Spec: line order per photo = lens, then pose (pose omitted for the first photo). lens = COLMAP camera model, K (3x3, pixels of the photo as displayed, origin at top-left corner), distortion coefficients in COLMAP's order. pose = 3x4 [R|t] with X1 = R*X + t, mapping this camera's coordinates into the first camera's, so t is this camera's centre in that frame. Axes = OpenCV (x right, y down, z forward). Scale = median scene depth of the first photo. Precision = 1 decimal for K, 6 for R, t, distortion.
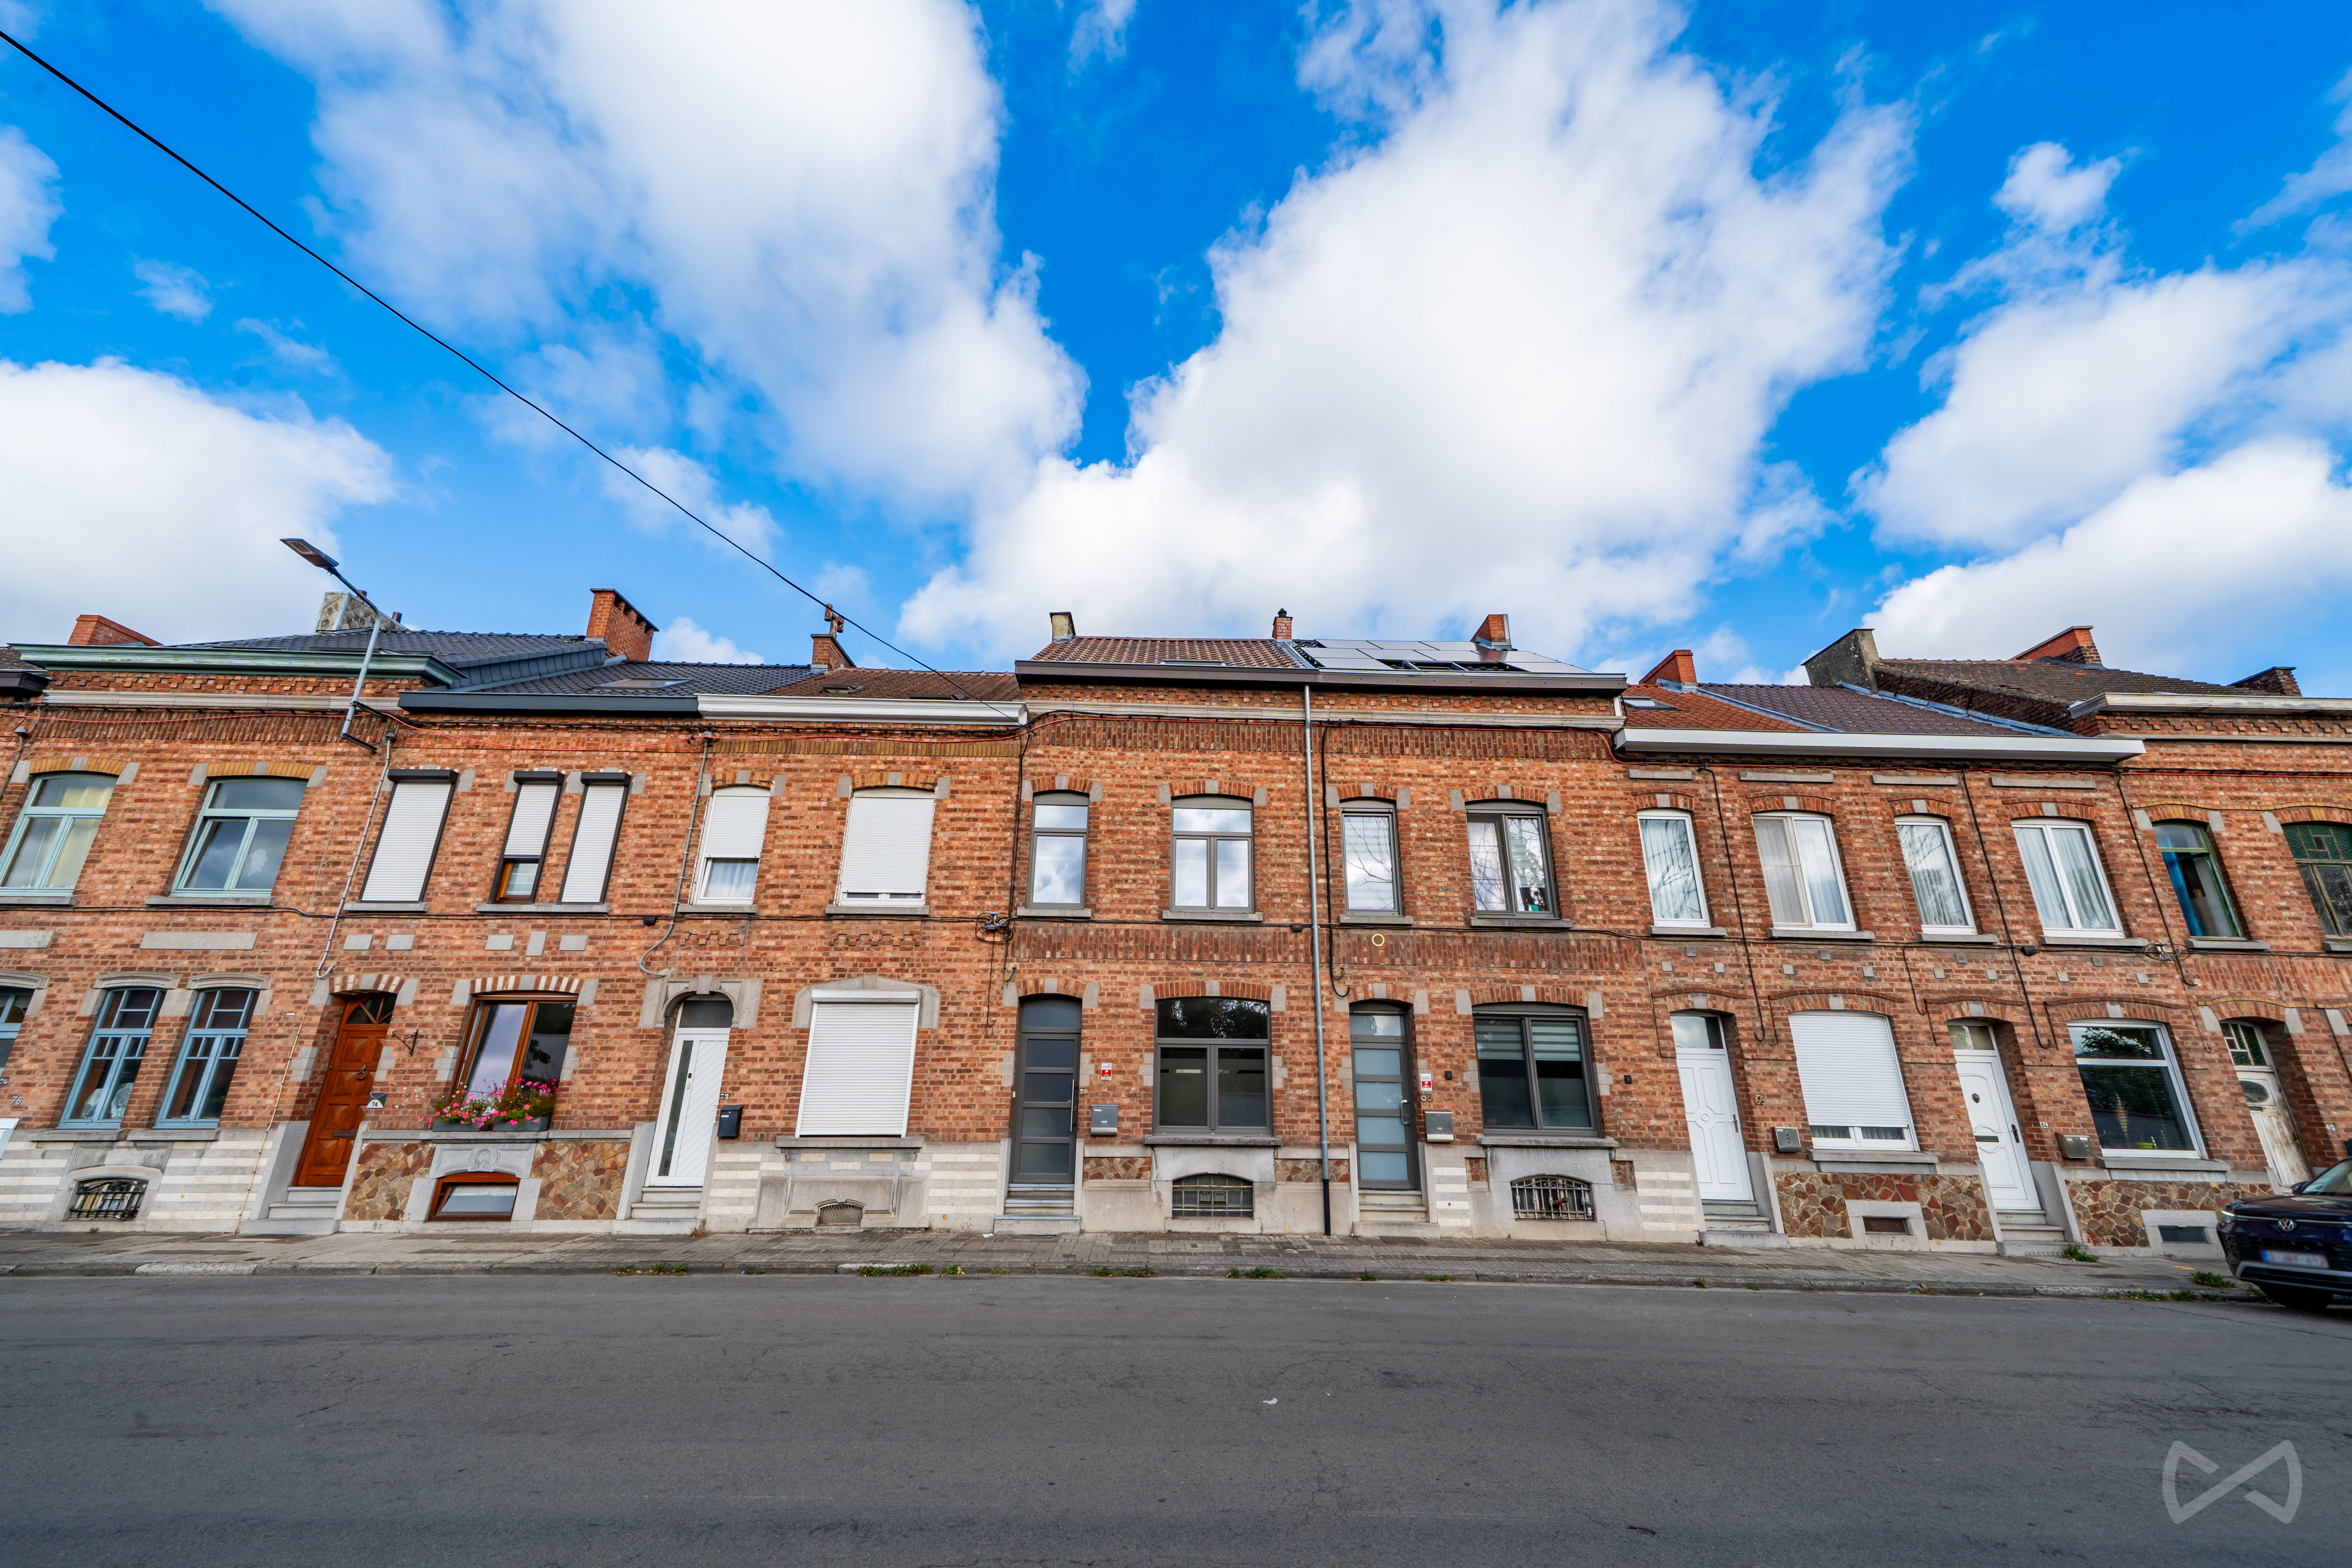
lens RADIAL K [[903.1, 0, 1183.2], [0, 903.1, 793.6], [0, 0, 1]] dist [0.018993, -0.001446]
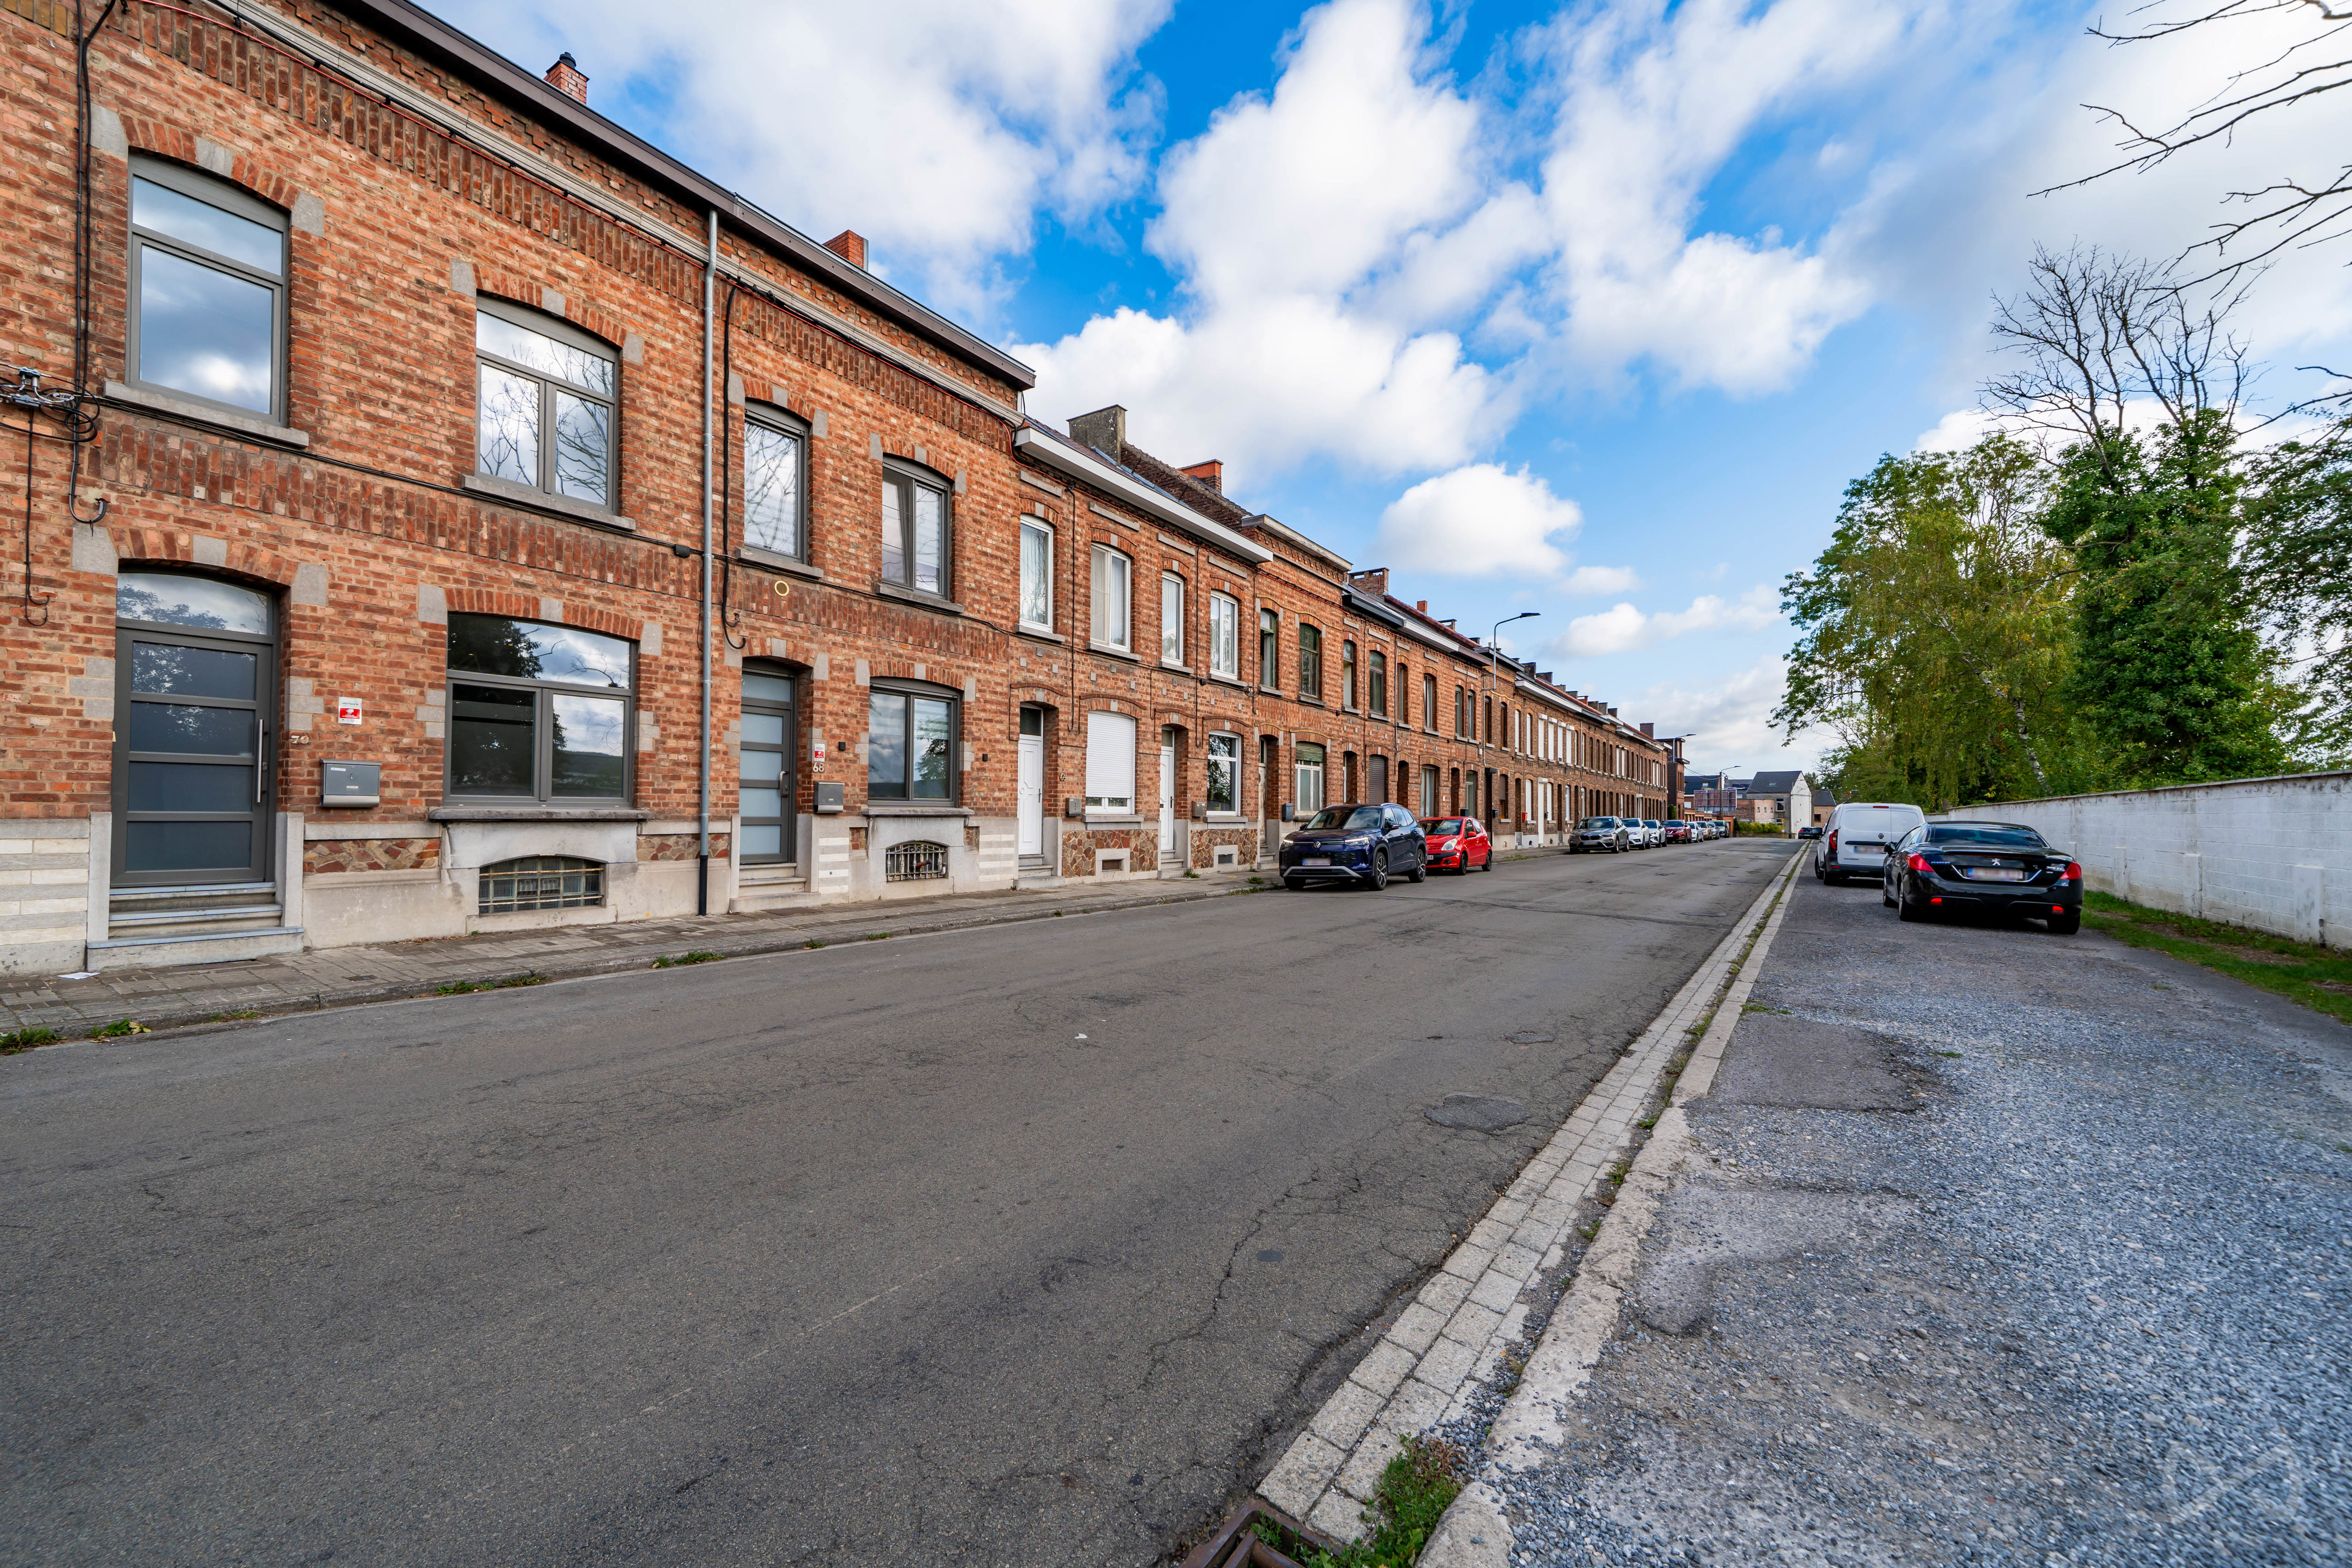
lens RADIAL K [[903.1, 0, 1184.6], [0, 903.1, 796.5], [0, 0, 1]] dist [0.018993, -0.001446]
pose [[0.588171, 0.006377, 0.808712, -0.245331], [-0.266542, 0.945627, 0.186398, 0.089841], [-0.763551, -0.325190, 0.557890, 0.189388]]
